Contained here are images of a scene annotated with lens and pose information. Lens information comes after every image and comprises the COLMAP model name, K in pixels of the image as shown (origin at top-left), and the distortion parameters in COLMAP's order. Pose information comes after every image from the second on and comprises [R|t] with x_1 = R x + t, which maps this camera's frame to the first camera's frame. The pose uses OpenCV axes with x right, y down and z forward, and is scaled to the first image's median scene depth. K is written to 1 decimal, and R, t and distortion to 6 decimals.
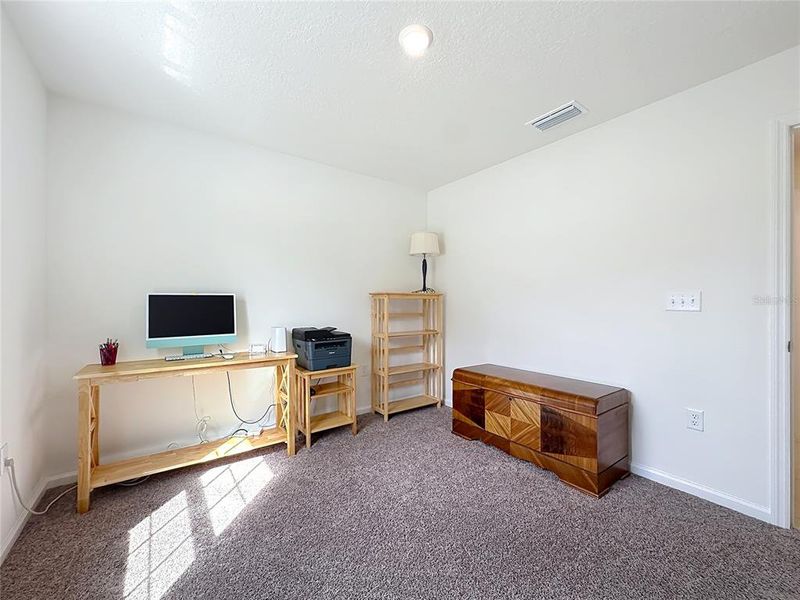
lens RADIAL K [[328.4, 0, 400.6], [0, 328.4, 298.9], [0, 0, 1]] dist [0.002074, 0.000499]
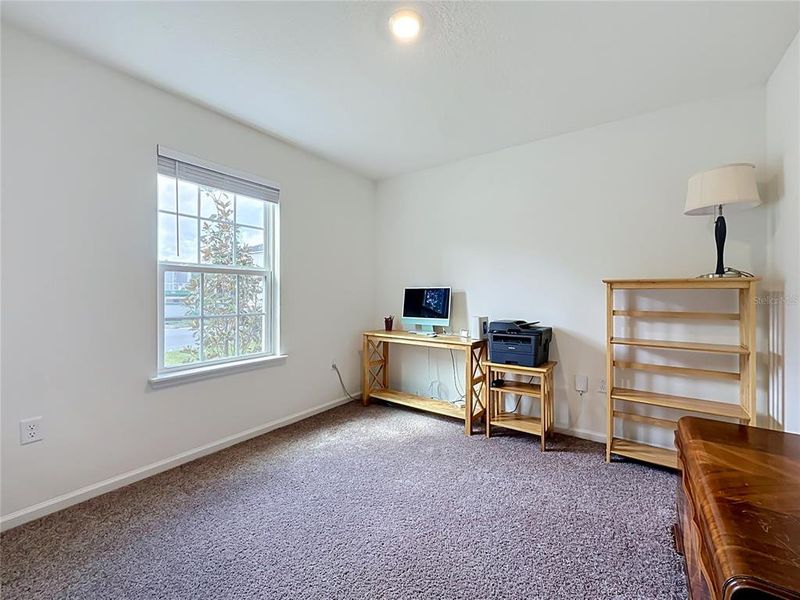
lens RADIAL K [[328.4, 0, 399.6], [0, 328.4, 297.5], [0, 0, 1]] dist [0.002074, 0.000499]
pose [[0.293976, 0.007622, -0.955782, 0.525408], [0.002687, 0.999958, 0.008801, 0.010758], [0.955809, -0.005156, 0.293943, 0.381115]]
